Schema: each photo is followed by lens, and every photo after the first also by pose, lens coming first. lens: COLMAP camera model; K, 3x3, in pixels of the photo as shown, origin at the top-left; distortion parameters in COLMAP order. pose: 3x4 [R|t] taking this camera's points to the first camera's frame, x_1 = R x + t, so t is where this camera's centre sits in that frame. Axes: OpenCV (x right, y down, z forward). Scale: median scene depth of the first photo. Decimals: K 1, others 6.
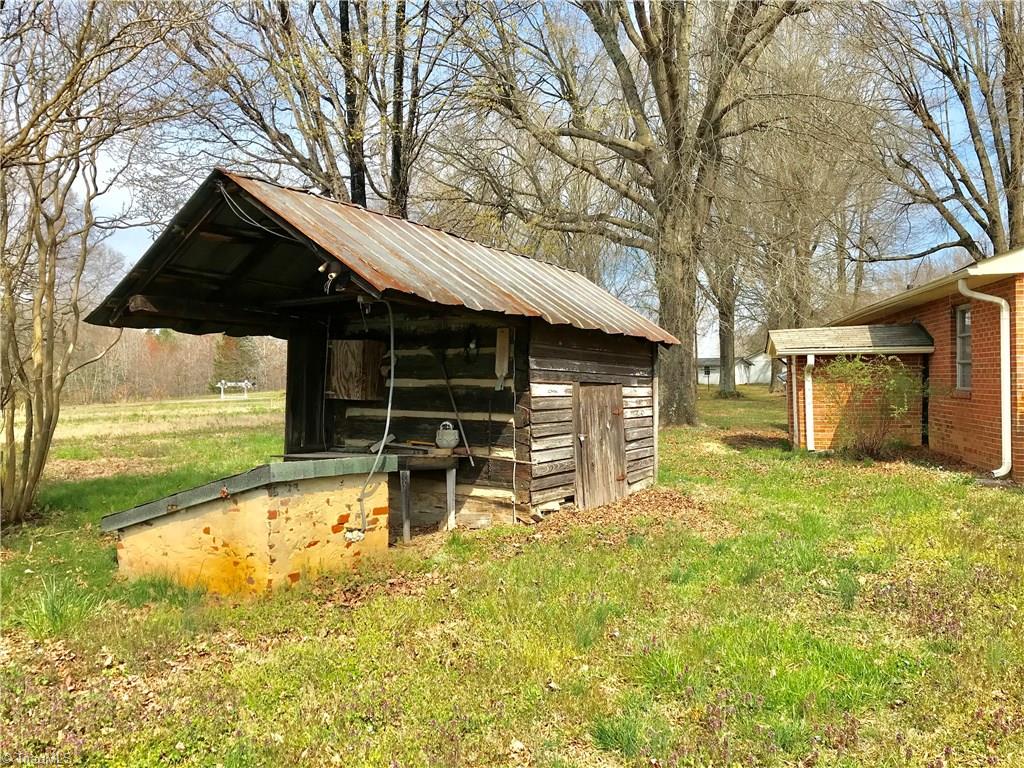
lens RADIAL K [[830.3, 0, 511.1], [0, 830.3, 363.9], [0, 0, 1]] dist [0.045386, -0.005443]
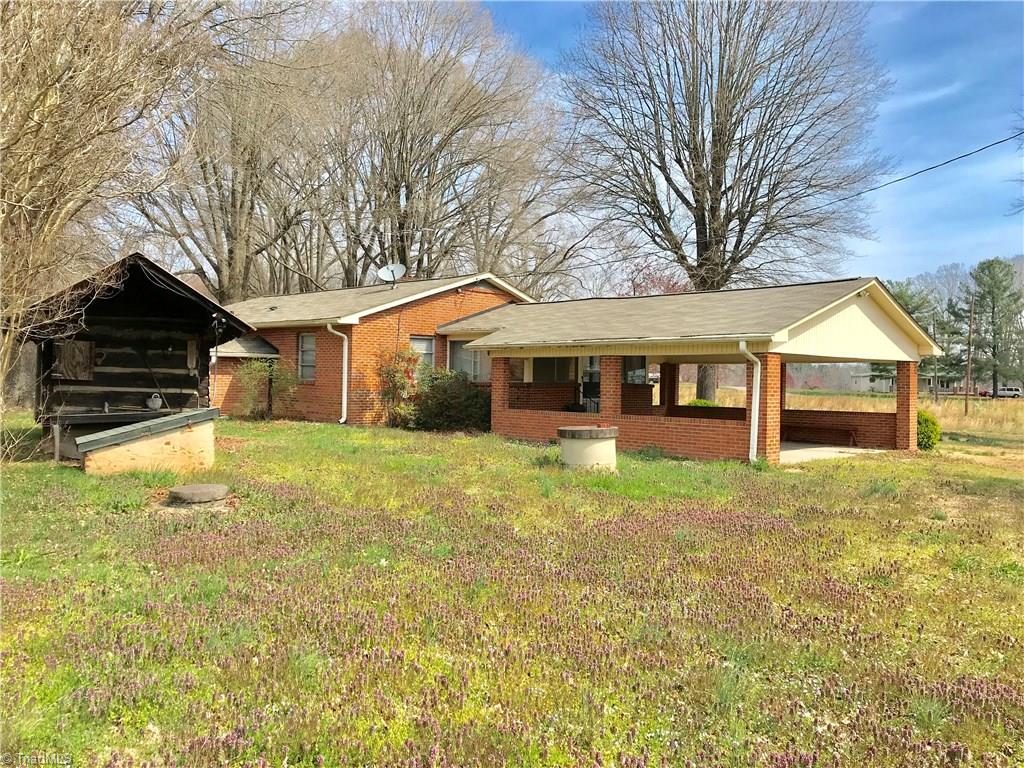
lens RADIAL K [[830.3, 0, 511.1], [0, 830.3, 363.9], [0, 0, 1]] dist [0.045386, -0.005443]
pose [[0.537823, 0.031603, 0.842465, -1.097673], [-0.038898, 0.999163, -0.012649, 0.002517], [-0.842160, -0.025967, 0.538602, -0.514791]]
